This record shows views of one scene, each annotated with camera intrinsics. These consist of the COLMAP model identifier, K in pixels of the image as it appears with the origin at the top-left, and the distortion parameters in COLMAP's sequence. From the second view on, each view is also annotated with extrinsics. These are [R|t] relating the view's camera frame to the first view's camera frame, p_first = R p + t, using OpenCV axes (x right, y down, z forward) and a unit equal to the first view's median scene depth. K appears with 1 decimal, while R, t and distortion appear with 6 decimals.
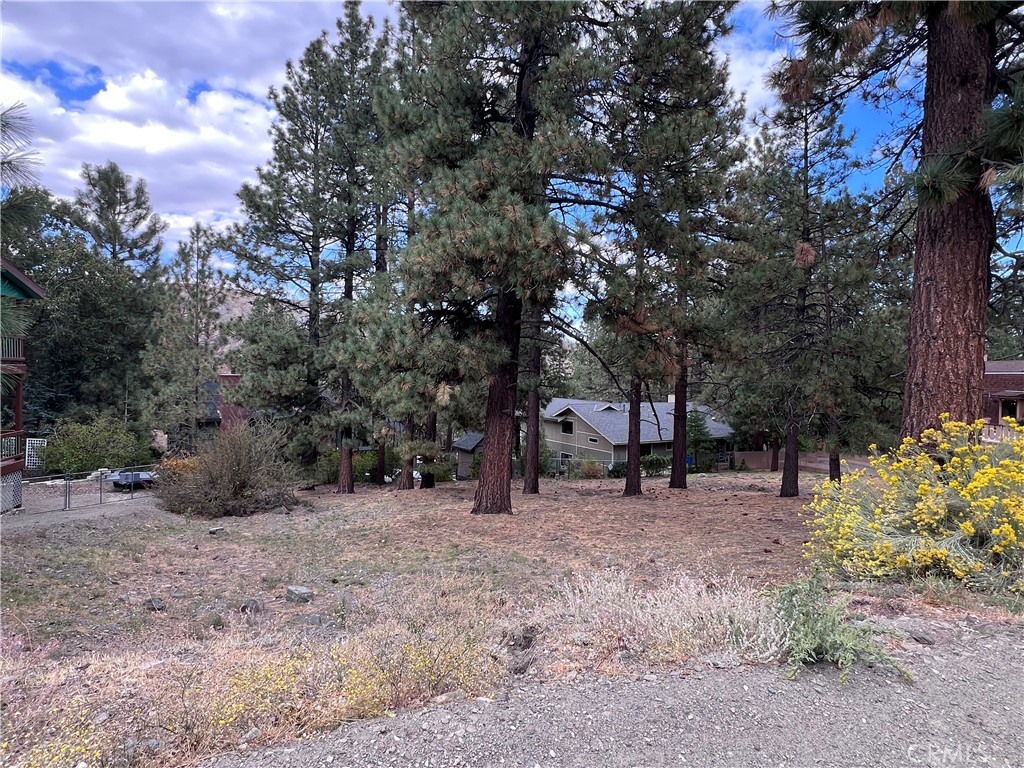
lens RADIAL K [[582.5, 0, 505.7], [0, 582.5, 378.3], [0, 0, 1]] dist [0.000136, -0.001142]
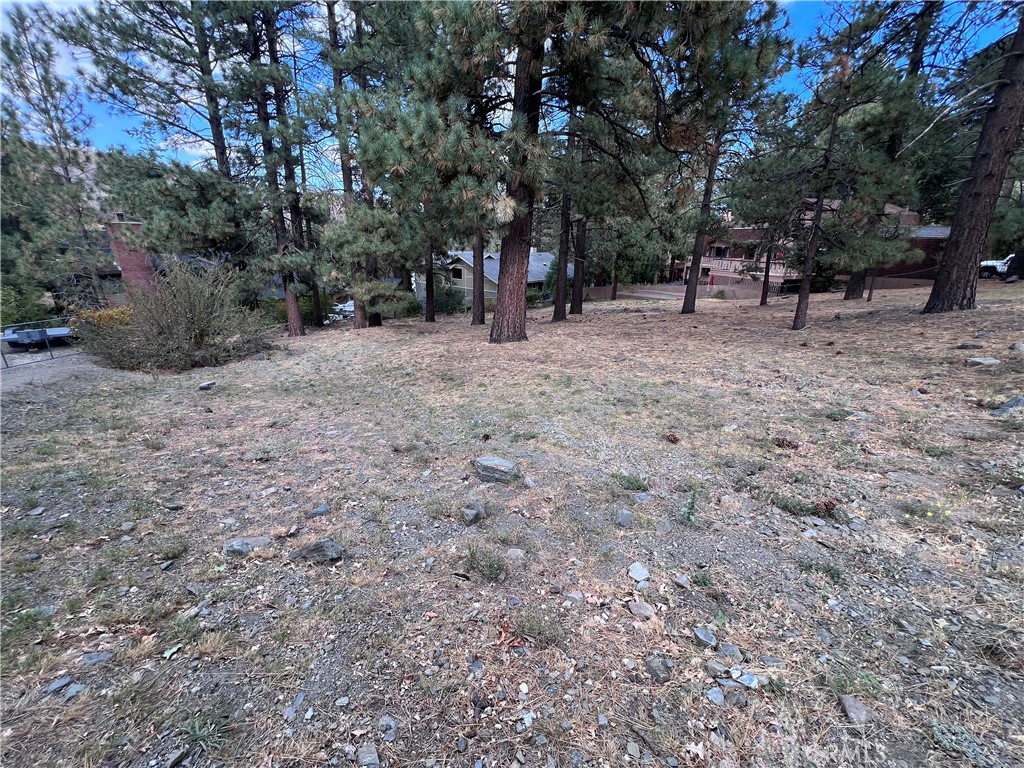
lens RADIAL K [[408.6, 0, 507.9], [0, 408.6, 379.2], [0, 0, 1]] dist [-0.000720, -0.000138]
pose [[0.946704, -0.104028, 0.304844, -0.157513], [0.001665, 0.947979, 0.318328, 0.037667], [-0.322100, -0.300855, 0.897629, 0.194161]]
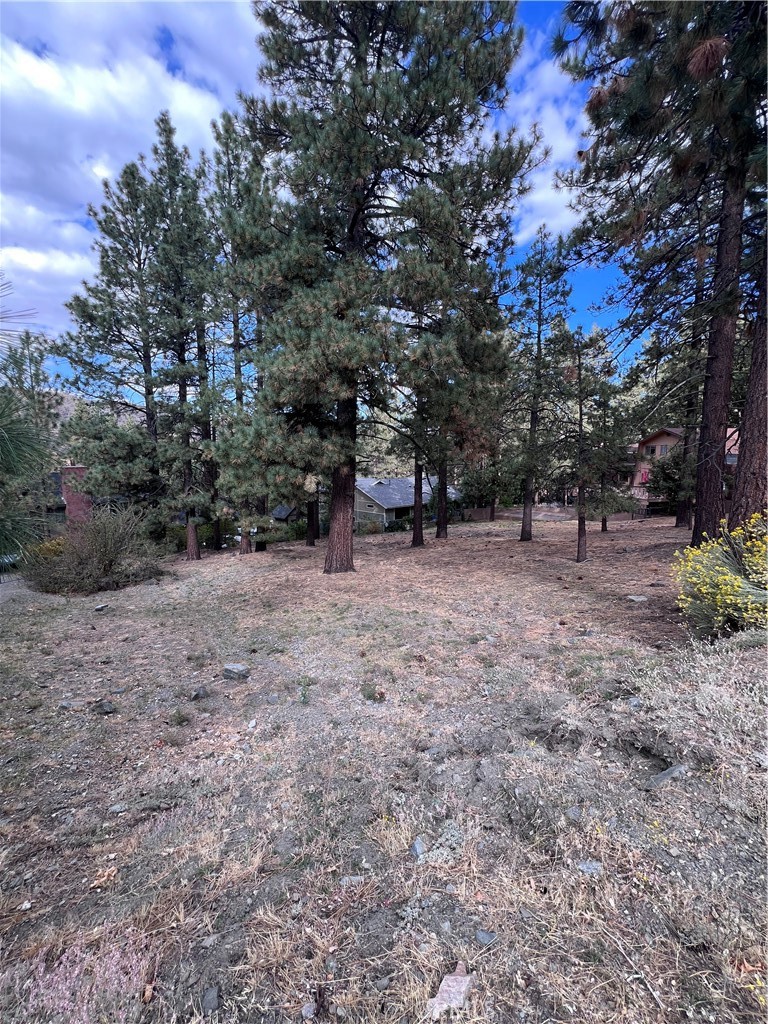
lens RADIAL K [[408.6, 0, 385.8], [0, 408.6, 507.7], [0, 0, 1]] dist [-0.000720, -0.000138]
pose [[0.970800, -0.050733, 0.234465, -0.079294], [0.023224, 0.992667, 0.118633, -0.009934], [-0.238764, -0.109724, 0.964859, 0.066371]]
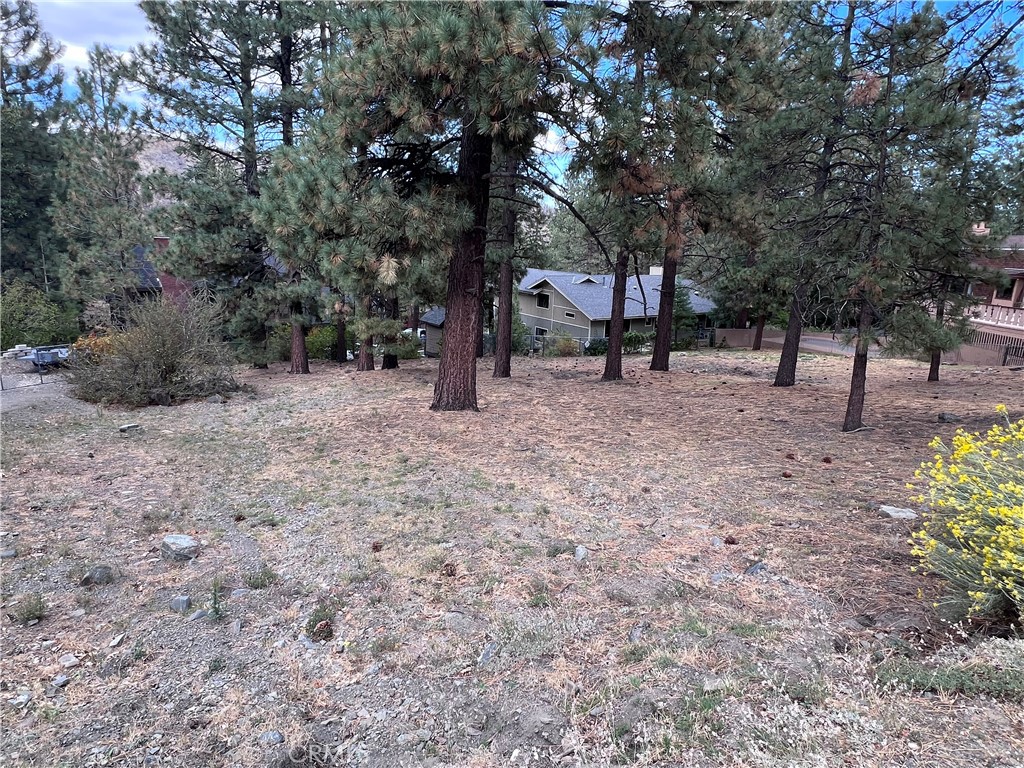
lens RADIAL K [[582.5, 0, 503.3], [0, 582.5, 381.7], [0, 0, 1]] dist [0.000136, -0.001142]
pose [[0.999185, 0.006034, 0.039912, 0.008774], [-0.014988, 0.973541, 0.228022, -0.003431], [-0.037480, -0.228434, 0.972838, 0.101697]]
